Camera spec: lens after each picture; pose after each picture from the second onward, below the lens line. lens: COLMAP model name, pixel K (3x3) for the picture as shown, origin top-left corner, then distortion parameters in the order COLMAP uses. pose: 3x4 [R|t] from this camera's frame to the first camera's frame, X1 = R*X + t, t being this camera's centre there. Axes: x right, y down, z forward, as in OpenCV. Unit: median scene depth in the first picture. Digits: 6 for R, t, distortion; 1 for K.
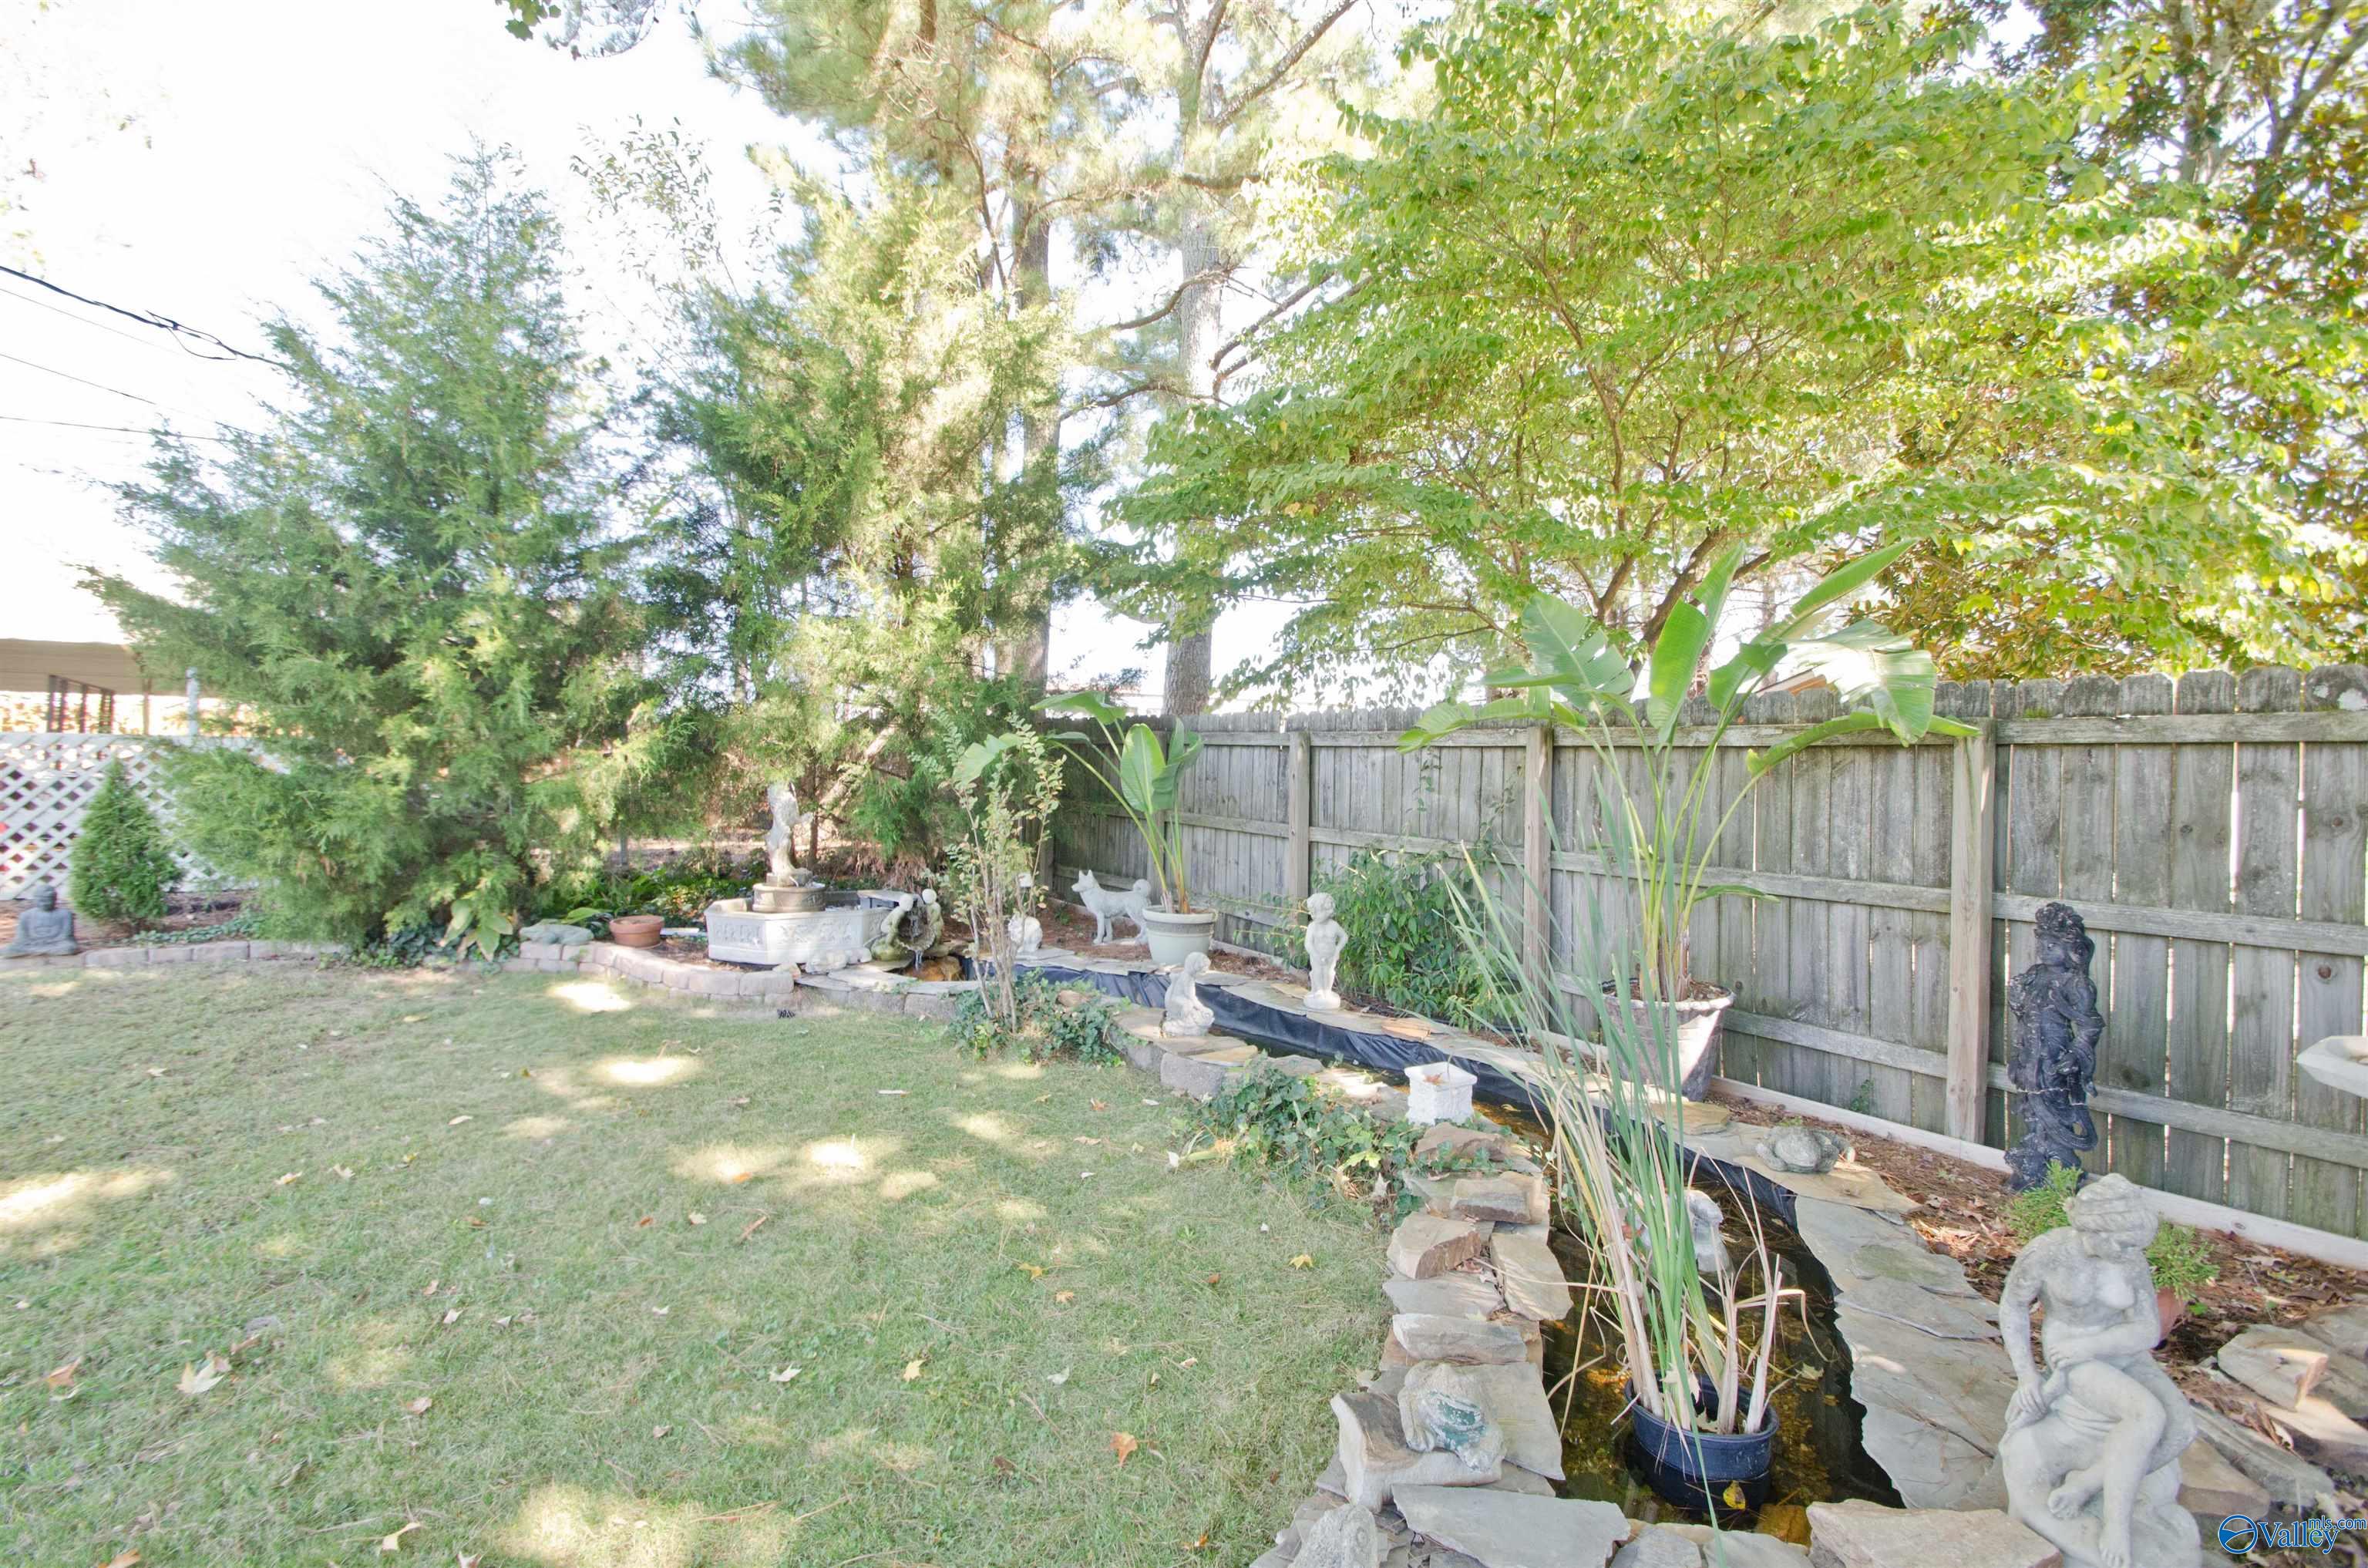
lens RADIAL K [[1044.4, 0, 1184.0], [0, 1044.4, 784.0], [0, 0, 1]] dist [-0.008807, -0.000218]
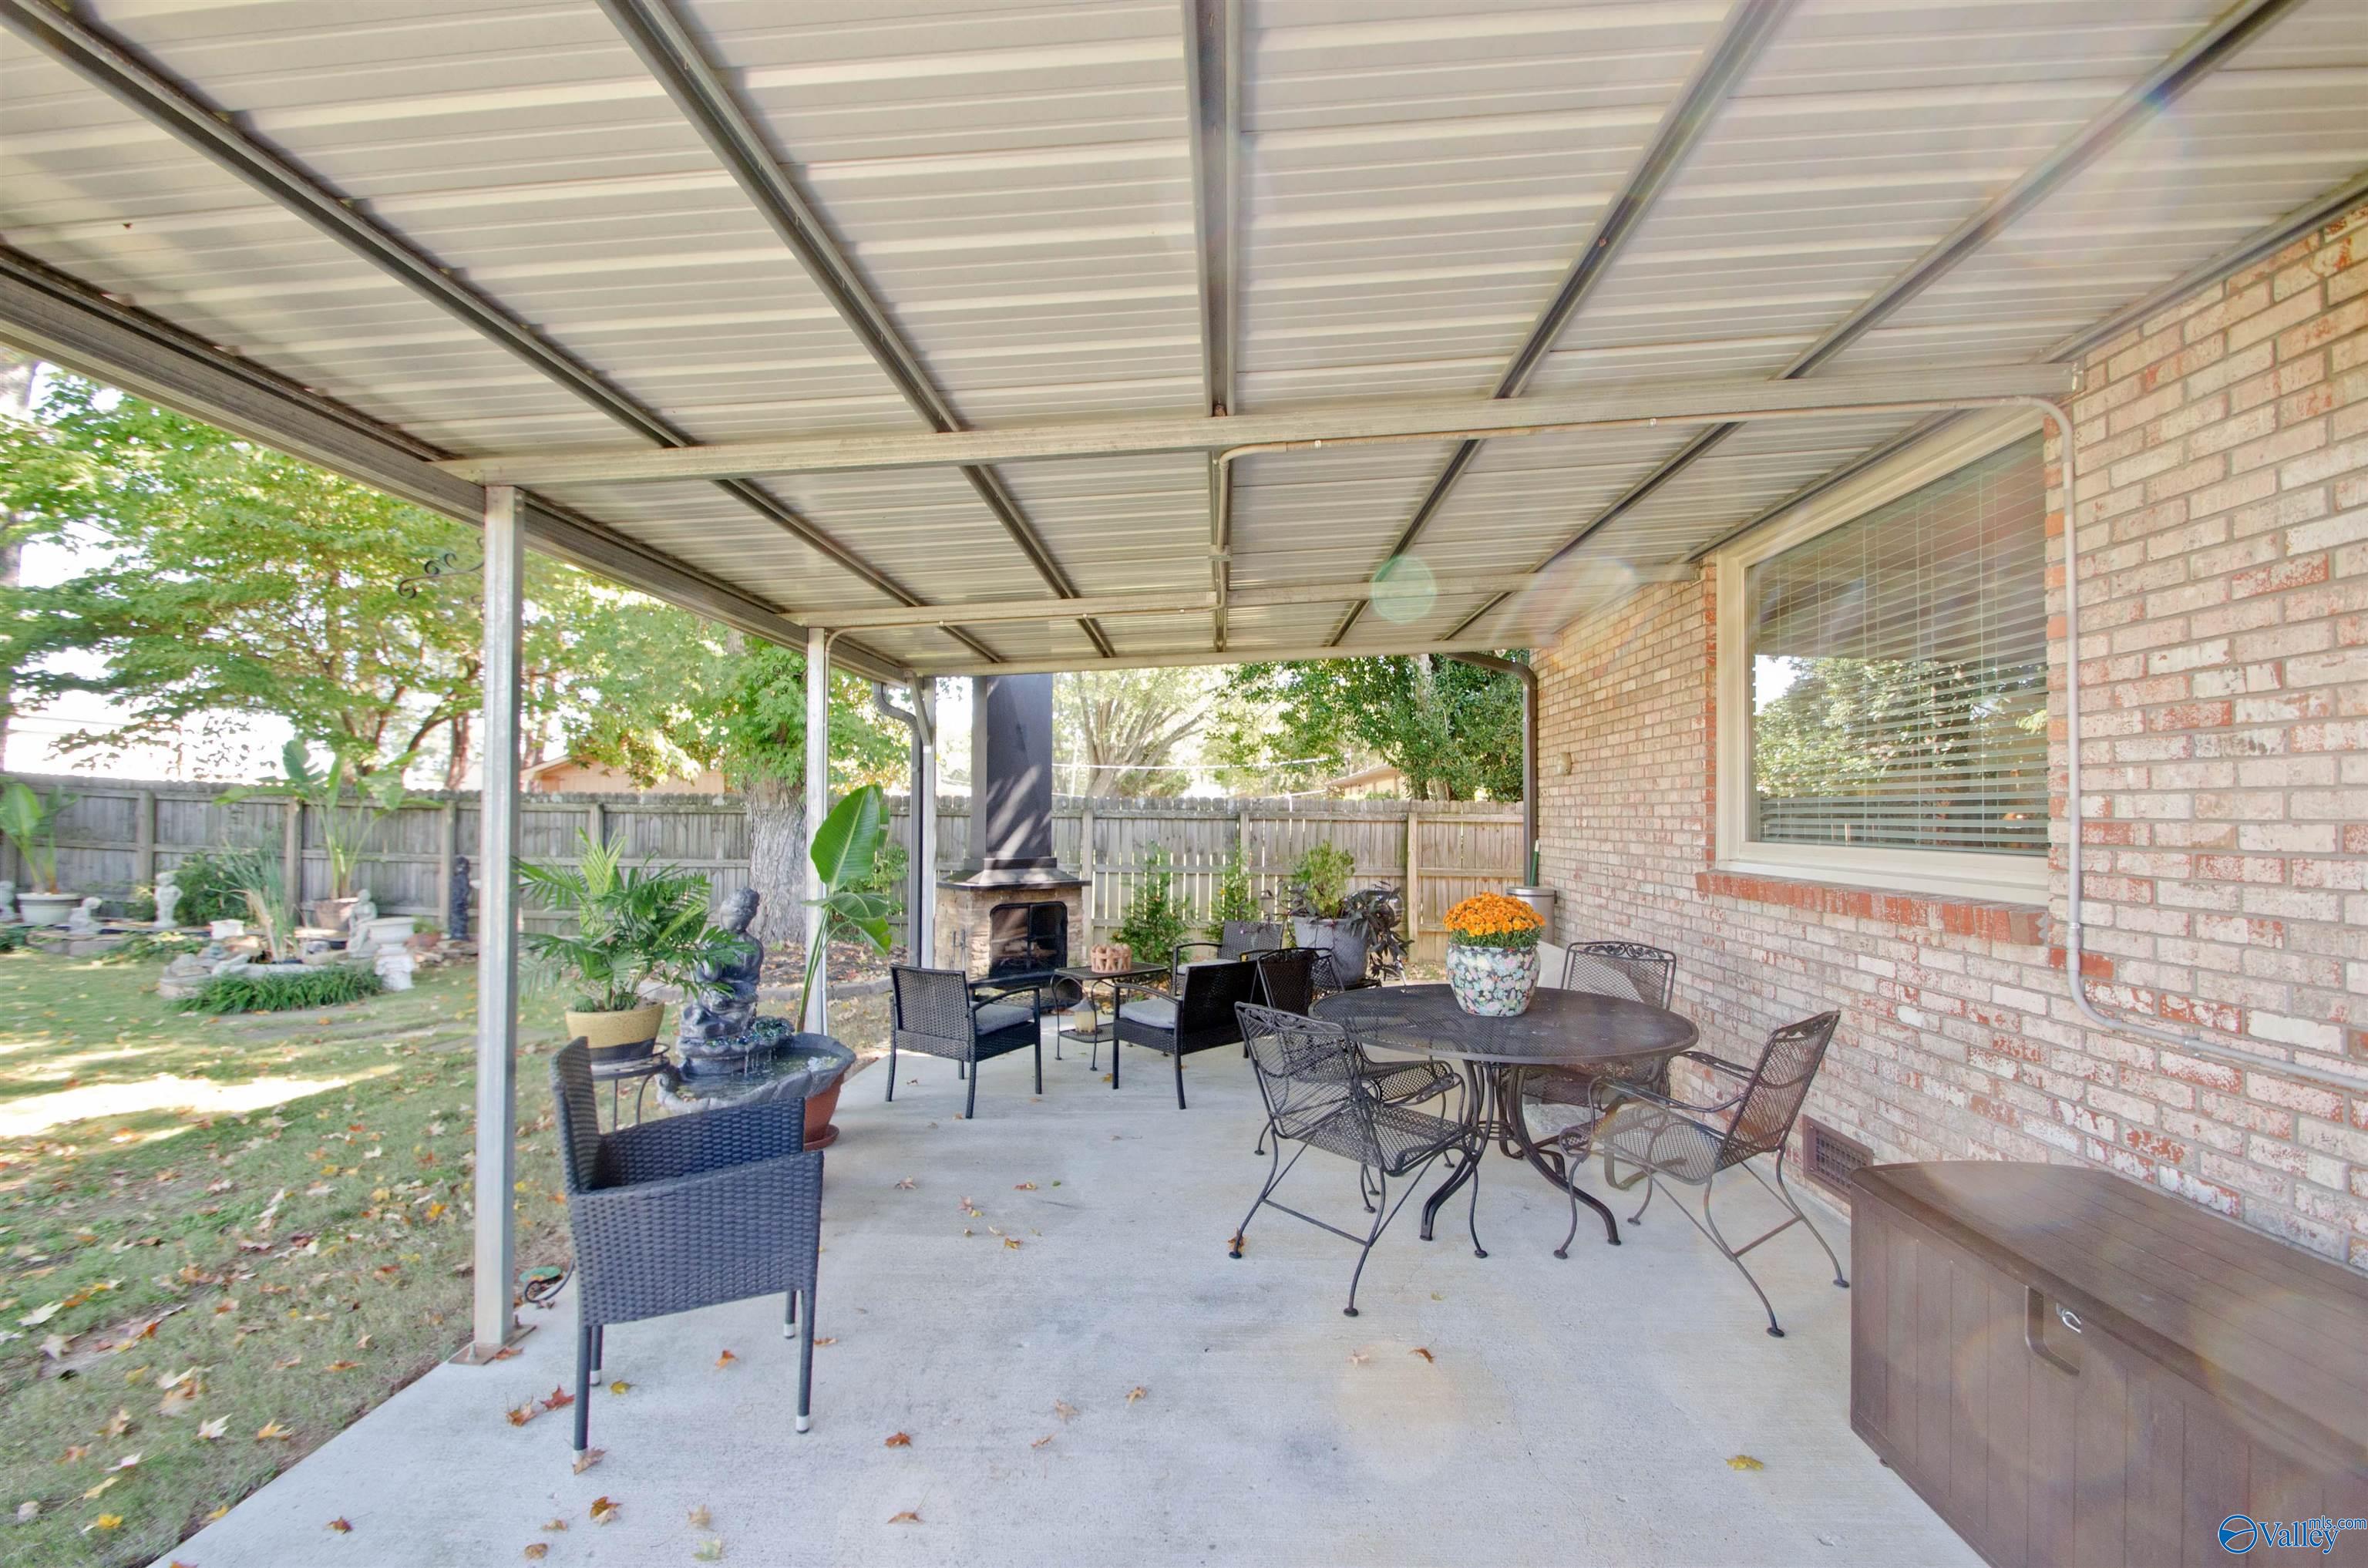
lens RADIAL K [[1044.4, 0, 1184.0], [0, 1044.4, 784.0], [0, 0, 1]] dist [-0.008807, -0.000218]
pose [[0.587441, 0.030345, 0.808698, -0.288028], [-0.007143, 0.999452, -0.032314, -0.018368], [-0.809236, 0.013206, 0.587336, -1.529031]]
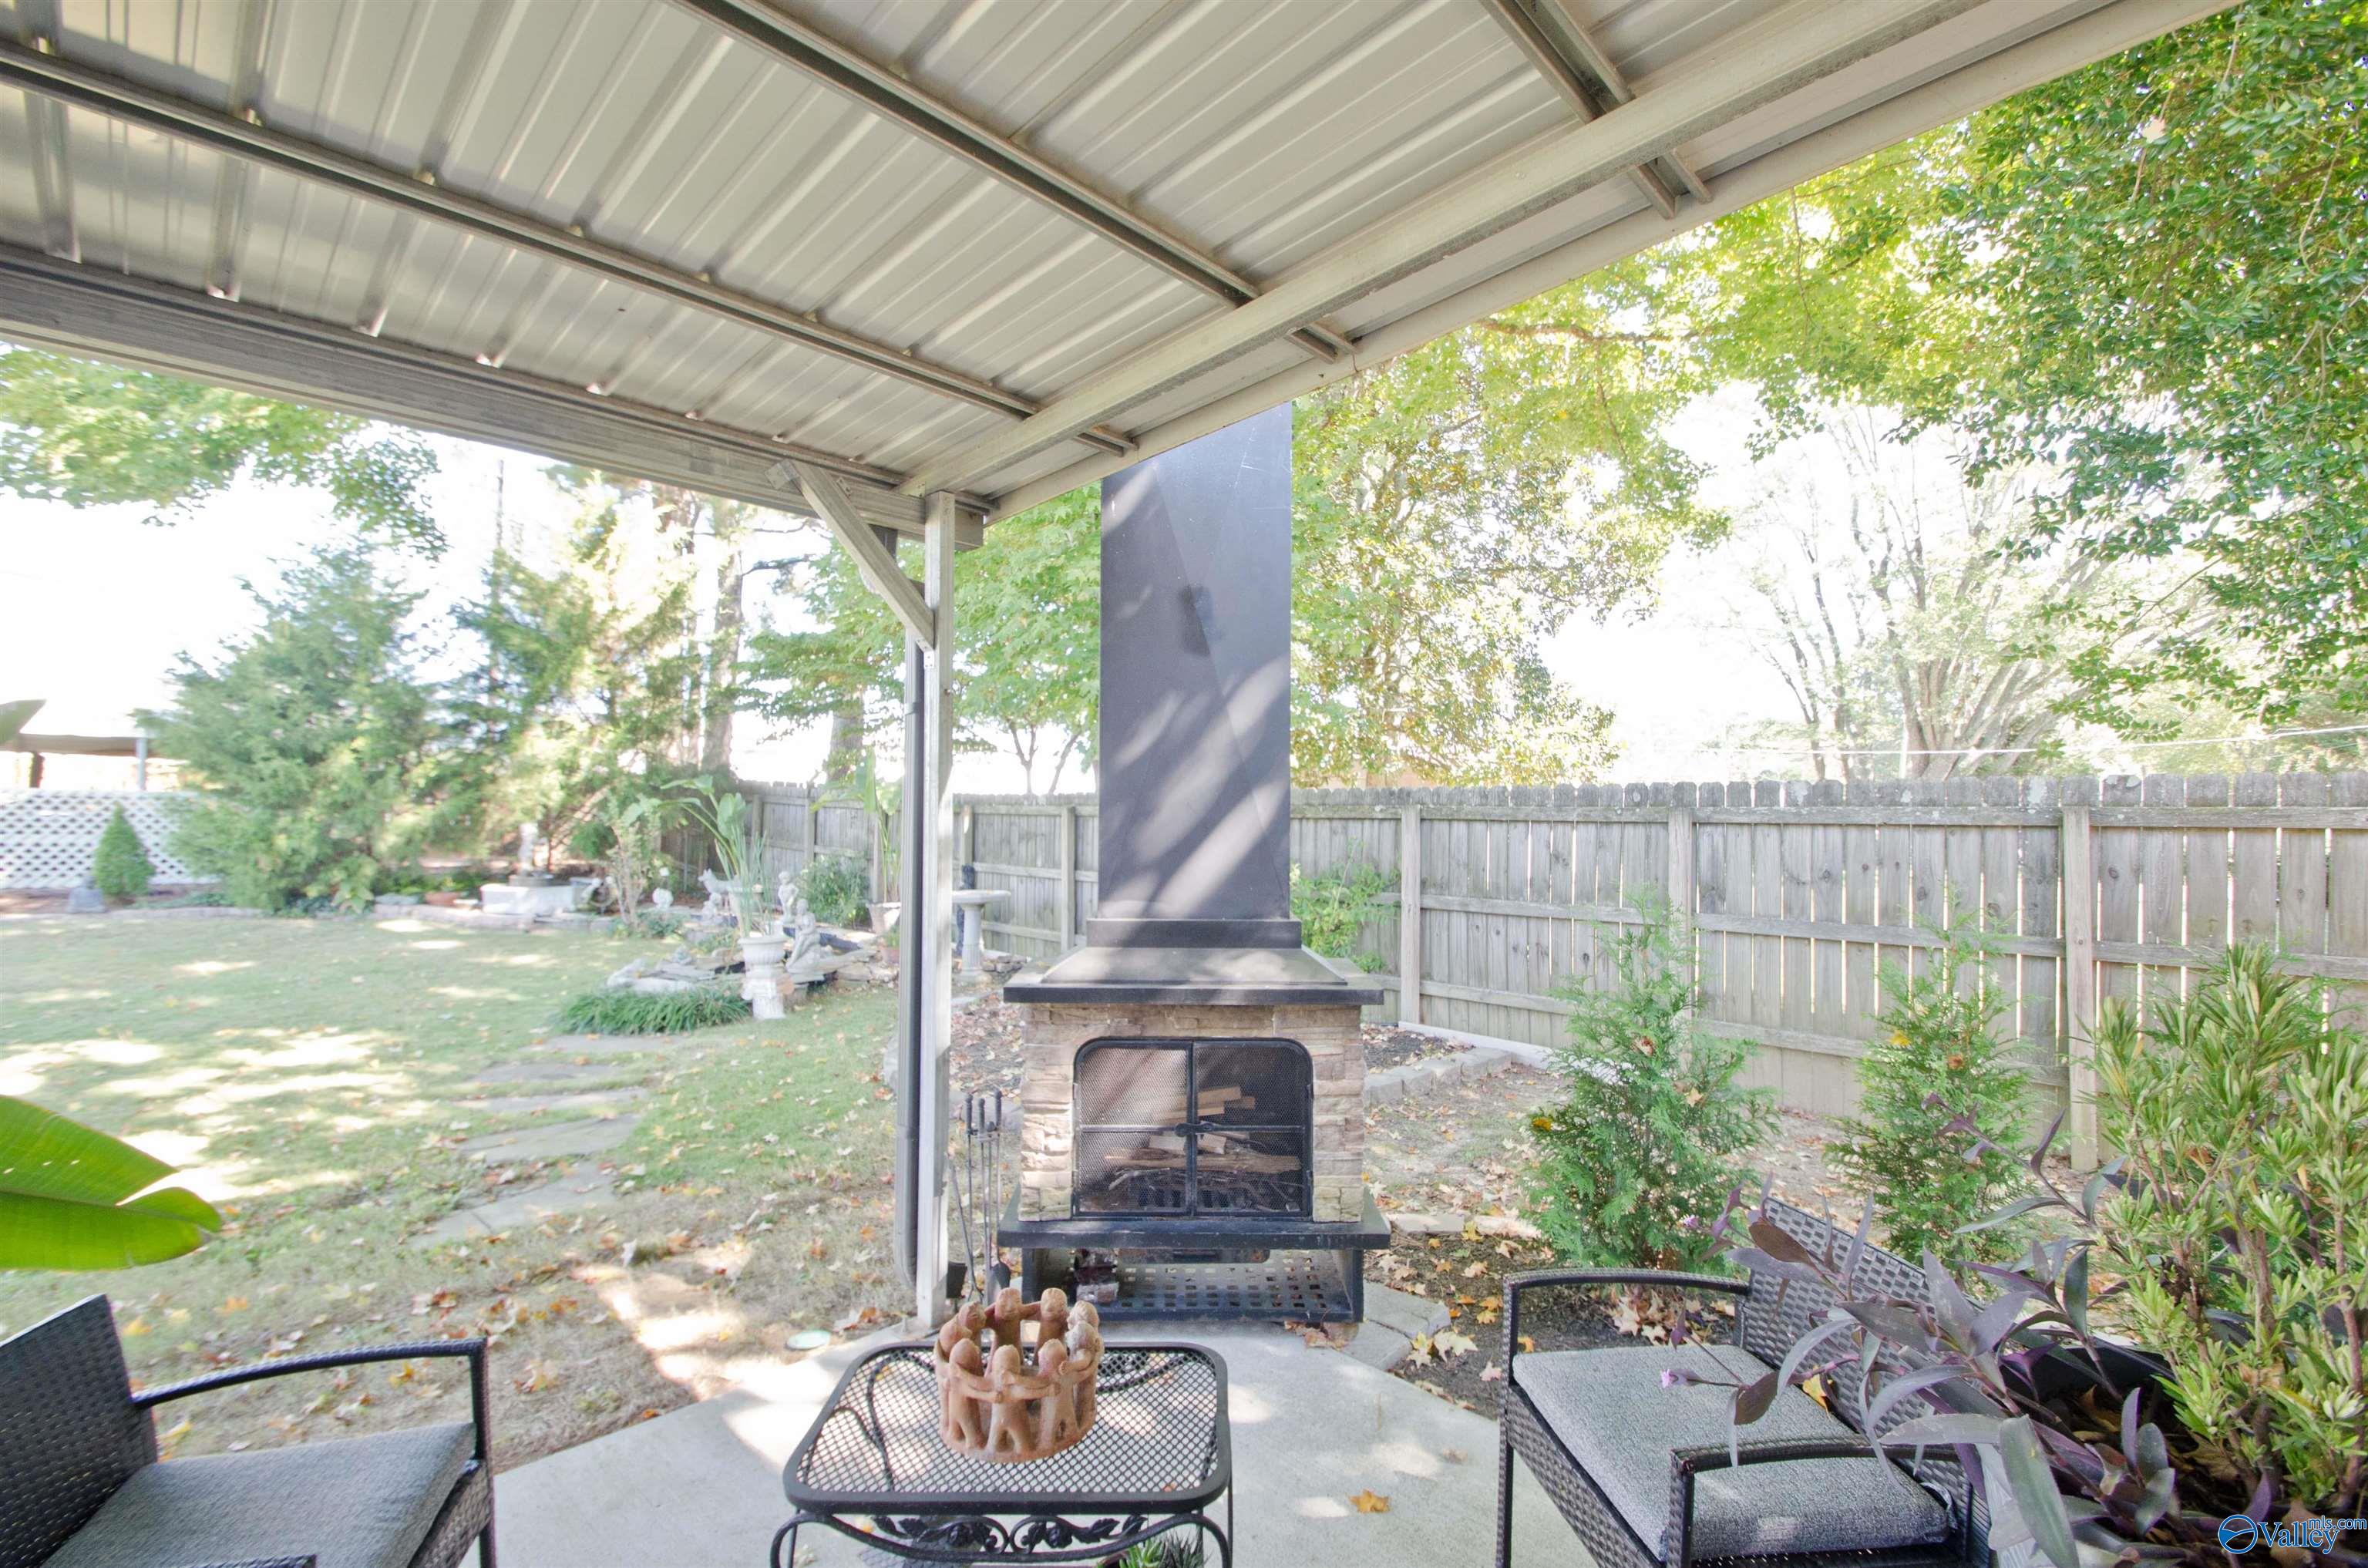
lens RADIAL K [[1044.4, 0, 1184.0], [0, 1044.4, 784.0], [0, 0, 1]] dist [-0.008807, -0.000218]
pose [[0.977997, 0.014553, 0.208112, 0.411411], [-0.007838, 0.999423, -0.033052, -0.017512], [-0.208473, 0.030694, 0.977546, -1.173843]]
